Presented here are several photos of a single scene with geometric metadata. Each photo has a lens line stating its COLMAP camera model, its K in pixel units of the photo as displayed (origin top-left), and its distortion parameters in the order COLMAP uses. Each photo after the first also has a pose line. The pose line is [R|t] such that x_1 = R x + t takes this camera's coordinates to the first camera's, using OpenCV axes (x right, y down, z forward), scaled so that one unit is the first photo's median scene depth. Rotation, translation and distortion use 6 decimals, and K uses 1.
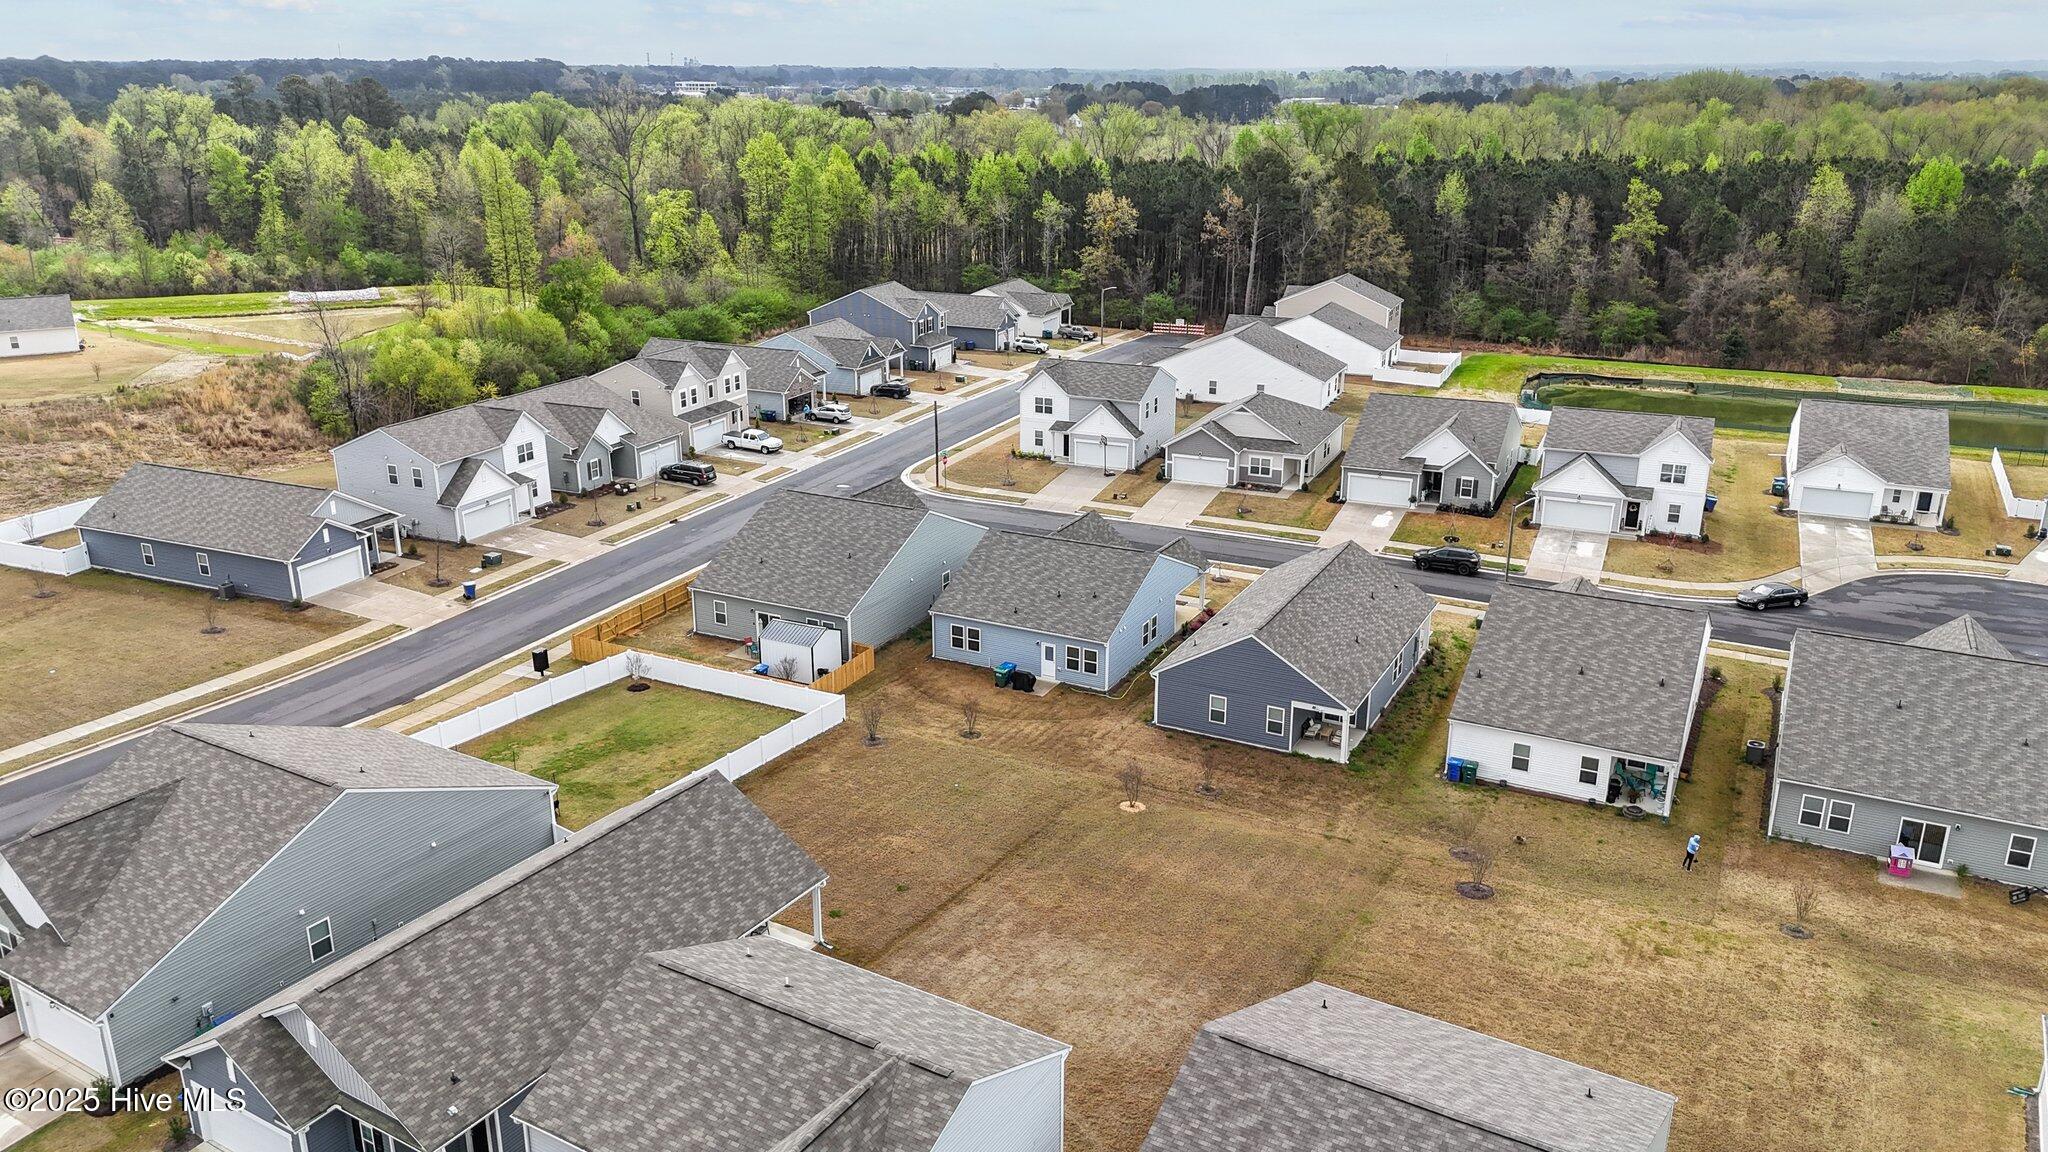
lens RADIAL K [[1501.5, 0, 1027.6], [0, 1501.5, 580.2], [0, 0, 1]] dist [0.076595, -0.071450]
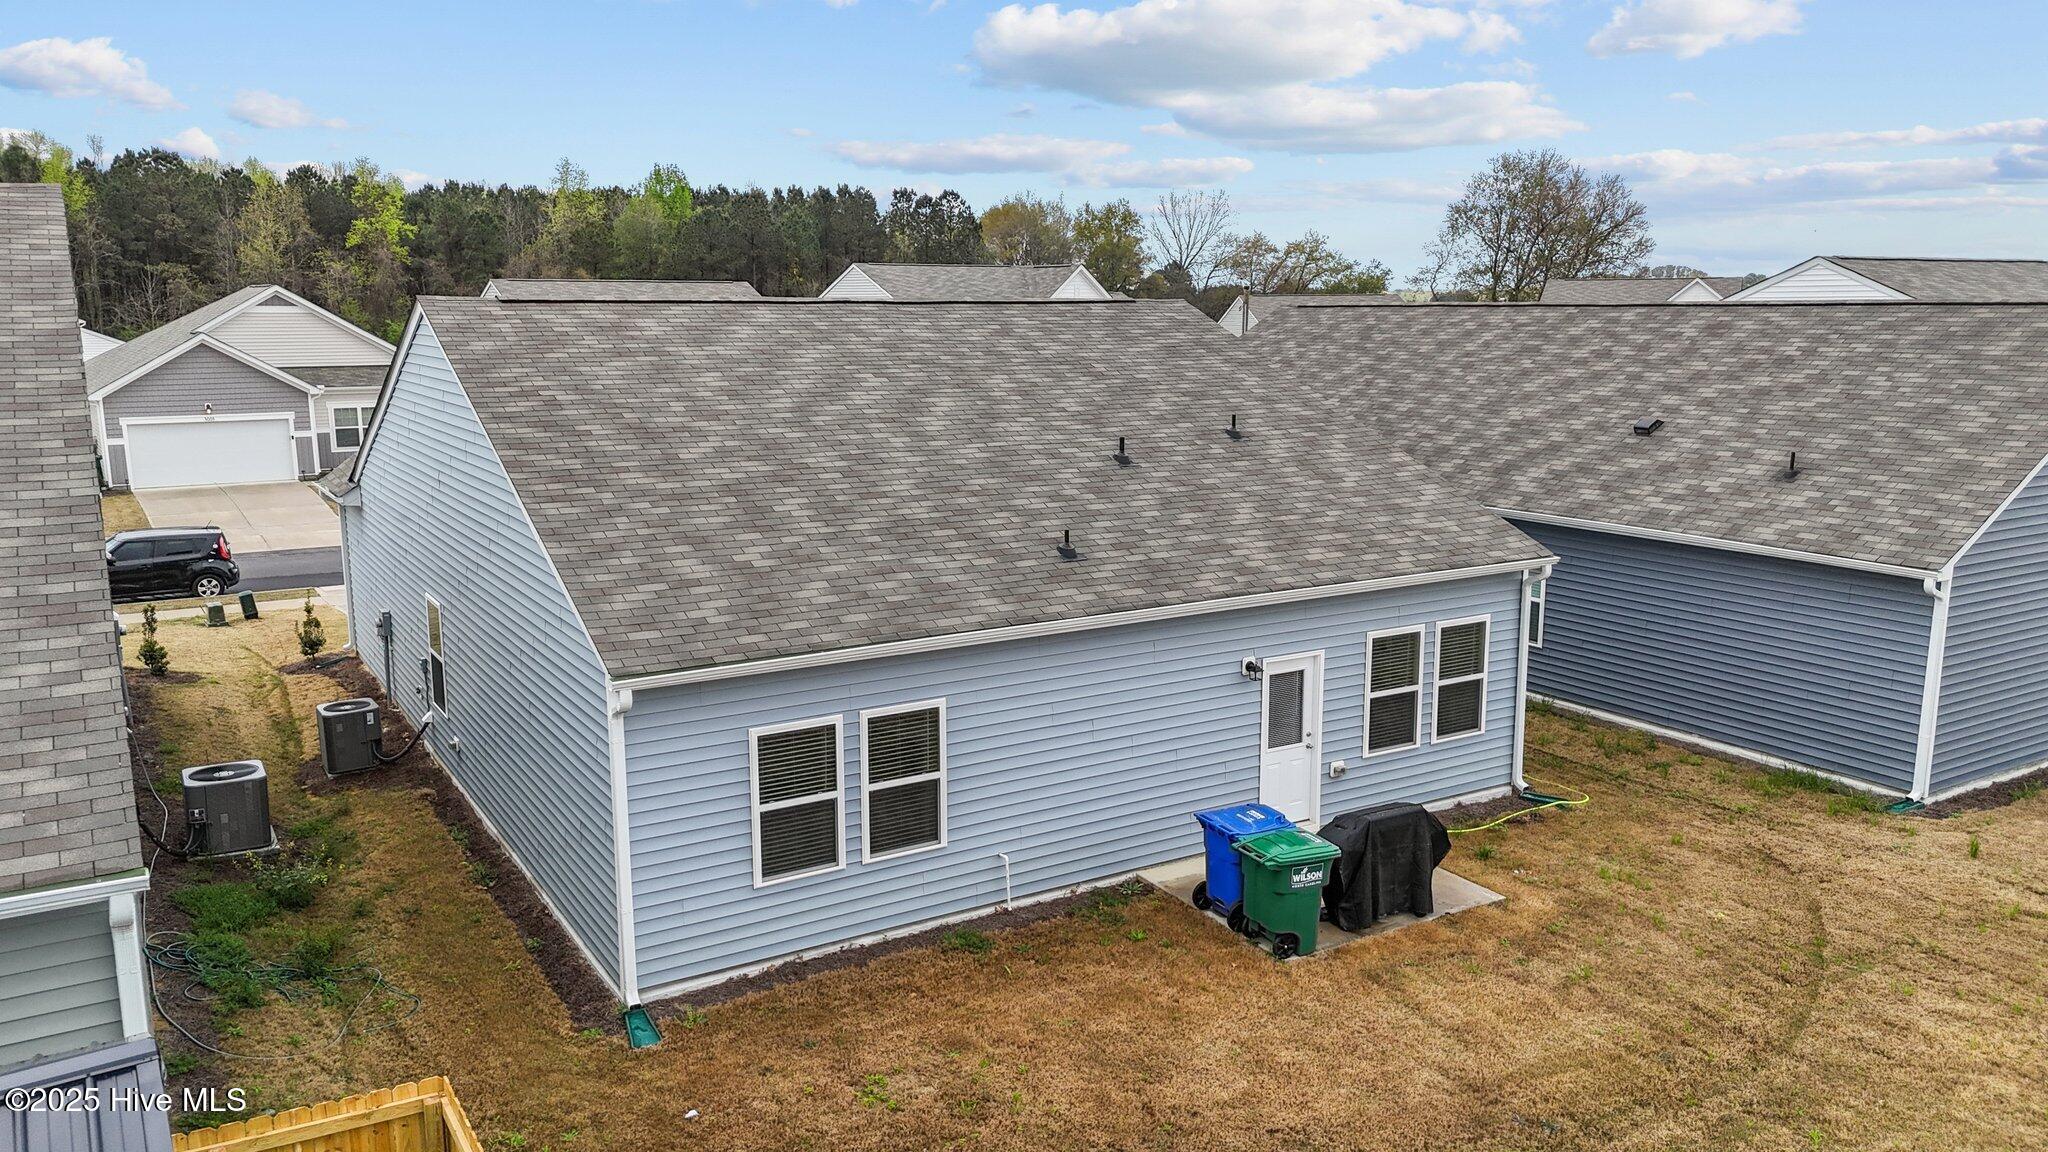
lens RADIAL K [[1501.5, 0, 1026.3], [0, 1501.5, 578.6], [0, 0, 1]] dist [0.076595, -0.071450]
pose [[0.521792, -0.156464, 0.838601, -0.162812], [0.276528, 0.960979, 0.007236, 0.021066], [-0.807010, 0.228121, 0.544698, 0.893831]]
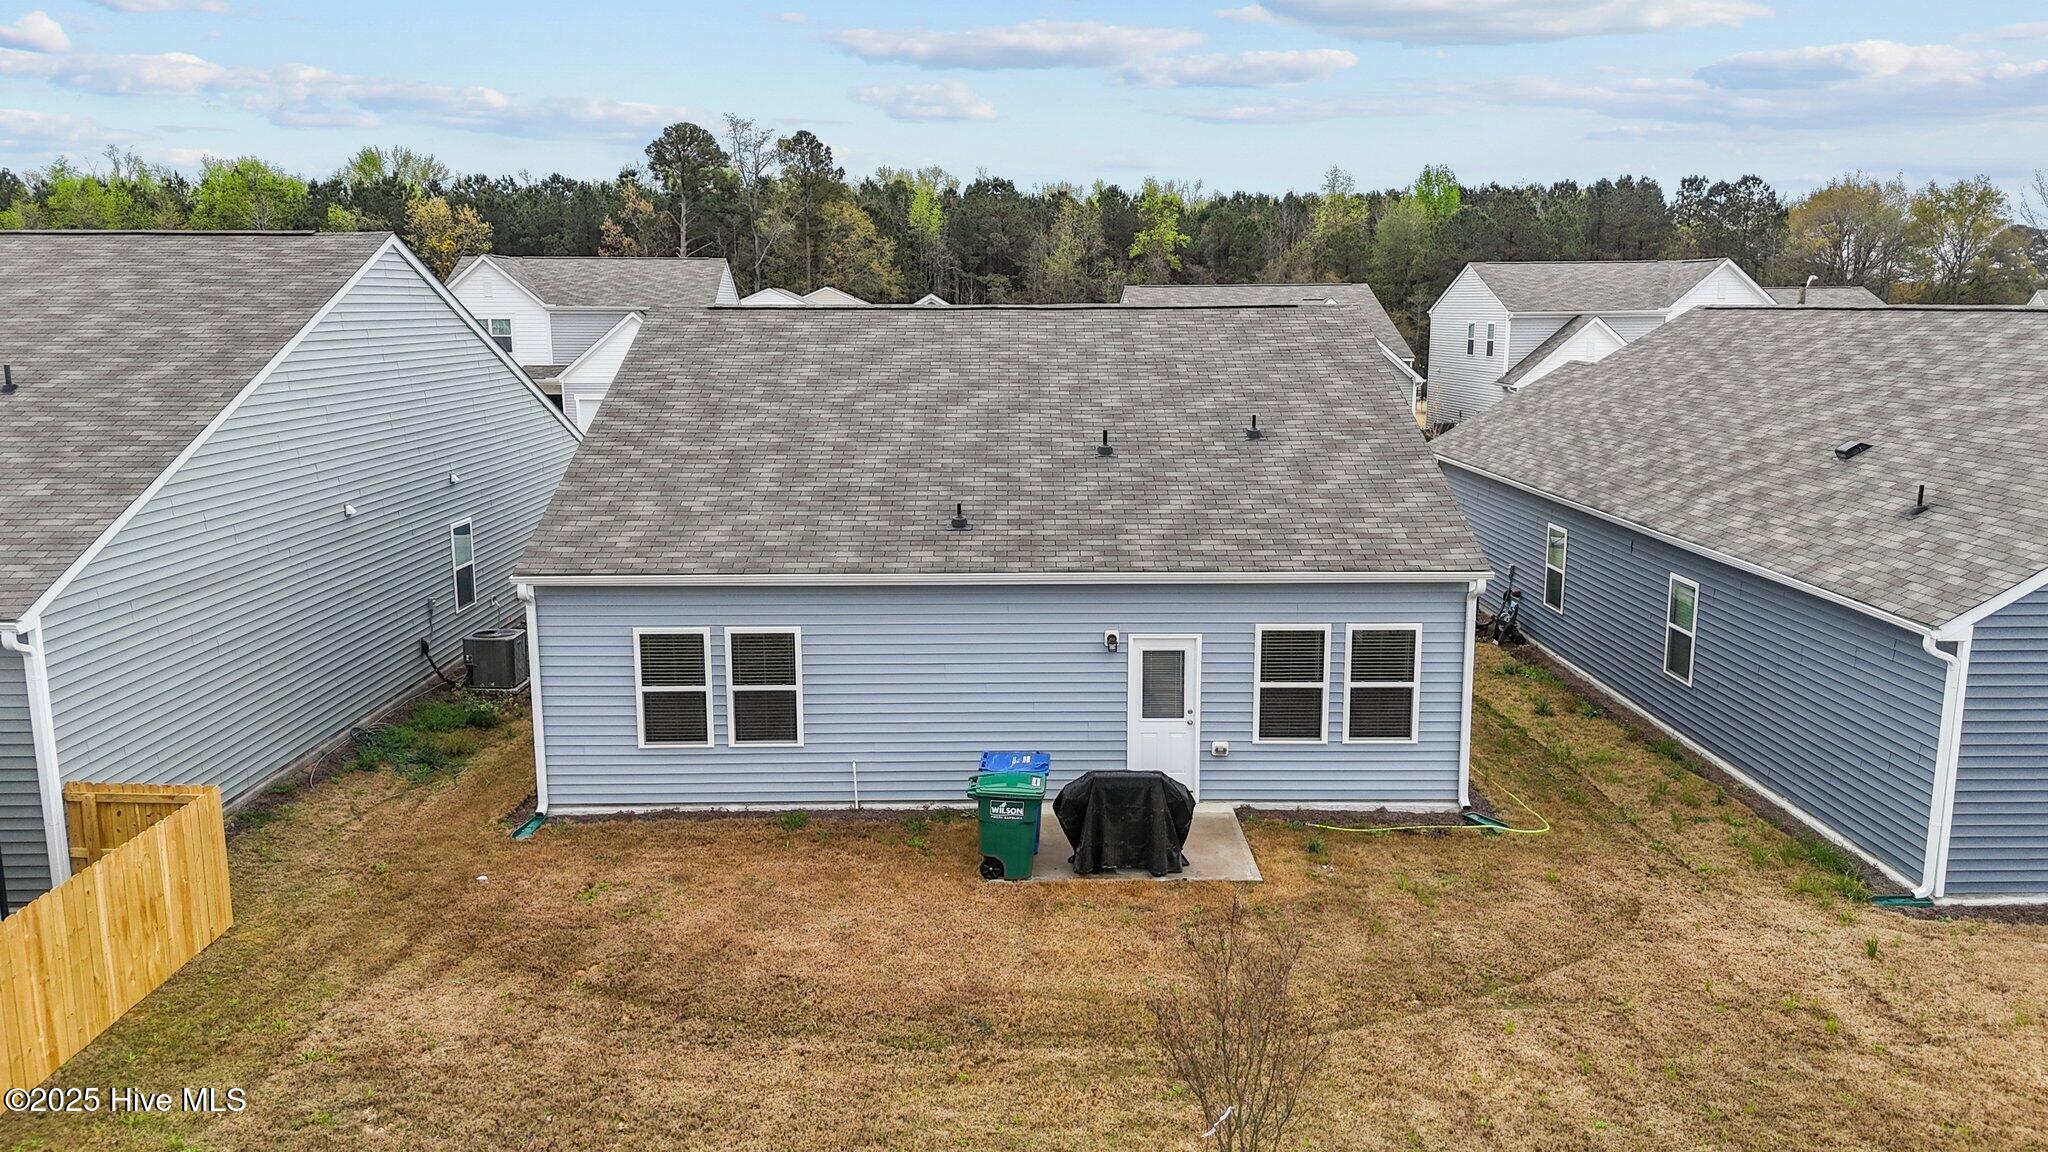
lens RADIAL K [[1501.5, 0, 1027.3], [0, 1501.5, 585.9], [0, 0, 1]] dist [0.076595, -0.071450]
pose [[0.885281, -0.089322, 0.456397, -0.097248], [0.153039, 0.982676, -0.104533, 0.053254], [-0.439154, 0.162387, 0.883614, 0.796800]]
